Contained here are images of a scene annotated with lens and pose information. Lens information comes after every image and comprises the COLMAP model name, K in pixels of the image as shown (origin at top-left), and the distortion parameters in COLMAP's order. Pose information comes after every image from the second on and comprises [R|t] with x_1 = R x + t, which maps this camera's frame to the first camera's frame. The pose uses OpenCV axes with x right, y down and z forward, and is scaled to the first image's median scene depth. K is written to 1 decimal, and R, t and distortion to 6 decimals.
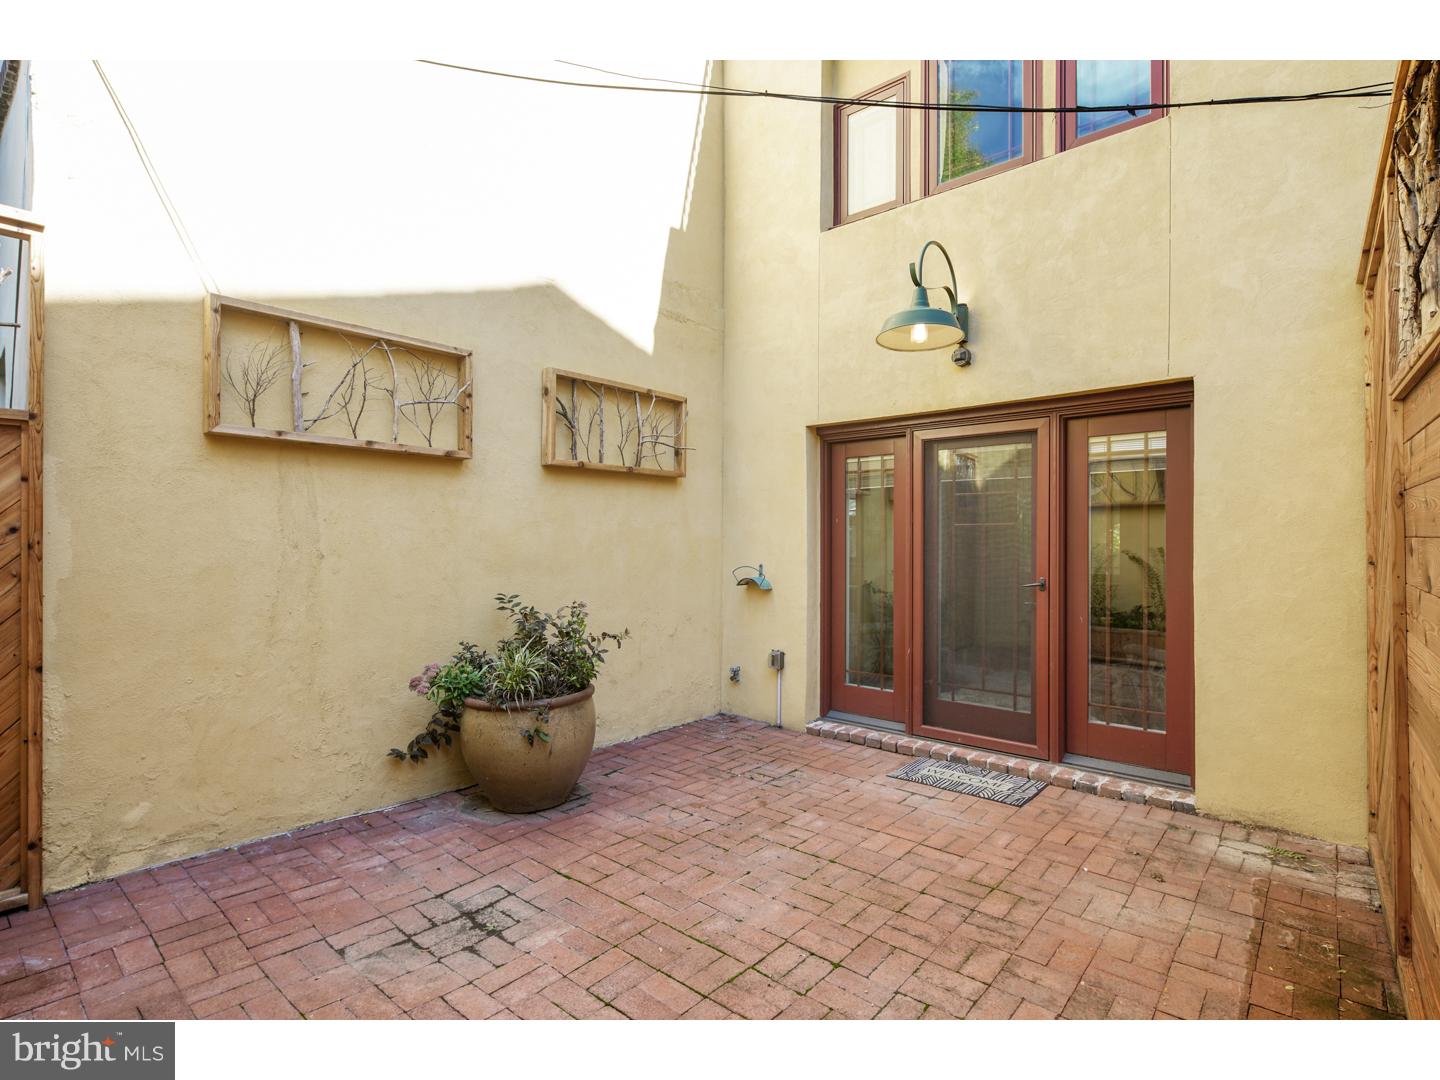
lens RADIAL K [[707.7, 0, 720.0], [0, 707.7, 540.0], [0, 0, 1]] dist [-0.000689, -0.000512]
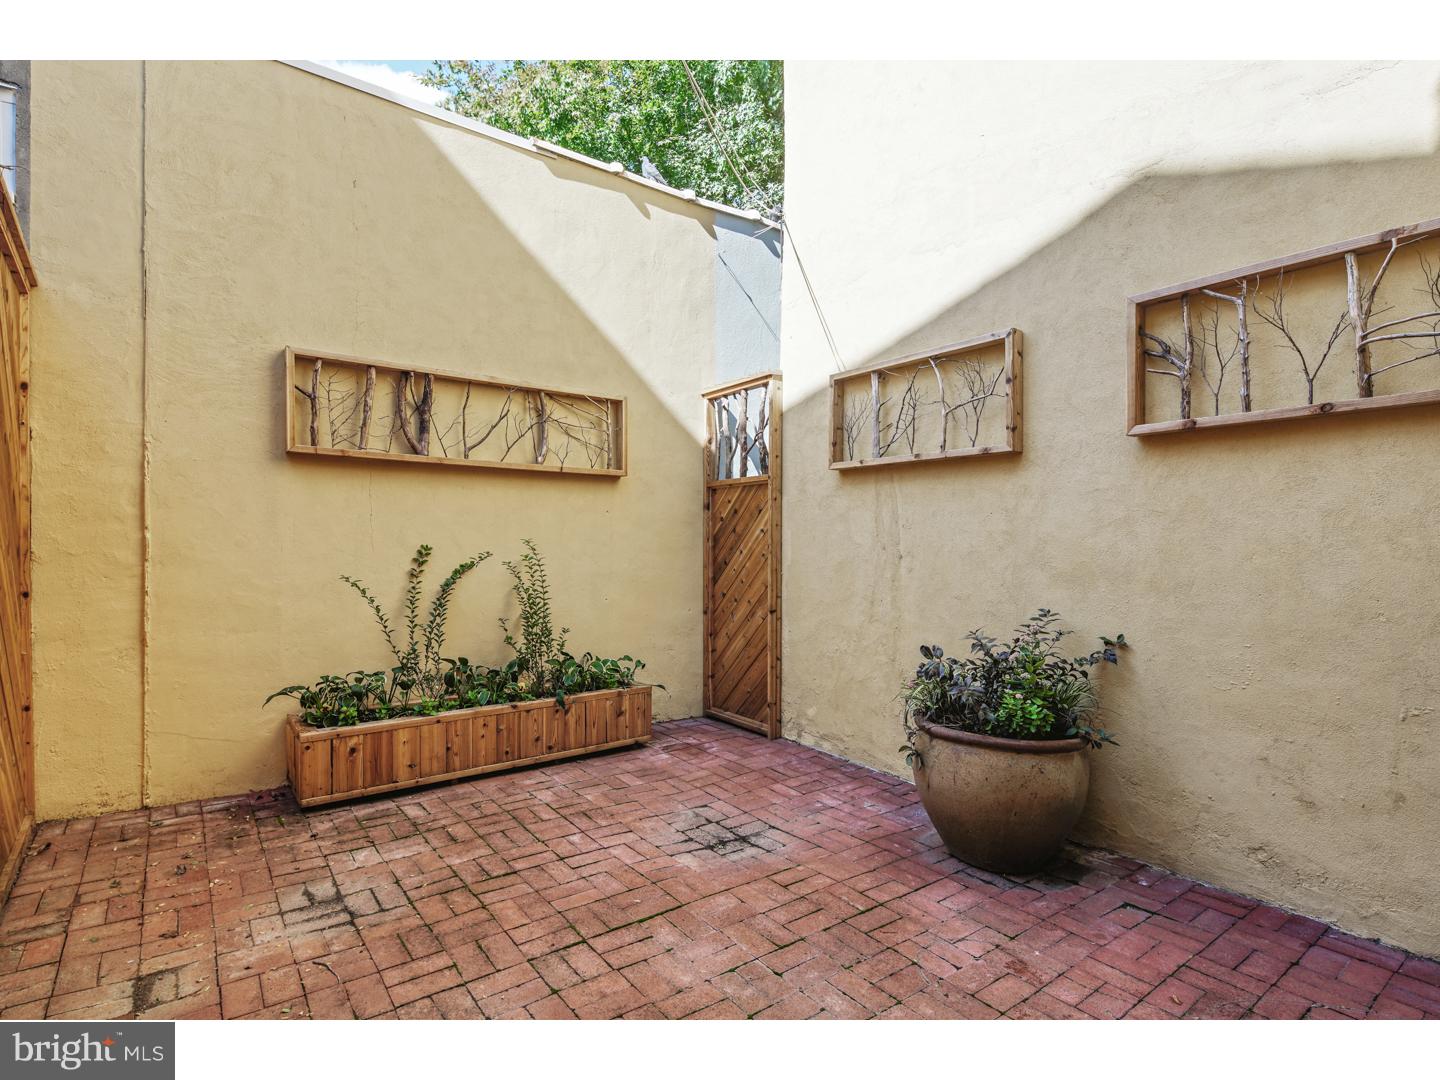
lens RADIAL K [[717.5, 0, 691.0], [0, 717.5, 548.1], [0, 0, 1]] dist [-0.000518, -0.000335]
pose [[-0.234602, 0.002279, -0.972089, 0.738919], [-0.006335, 0.999972, 0.003874, 0.006670], [0.972071, 0.007067, -0.234581, 0.986045]]
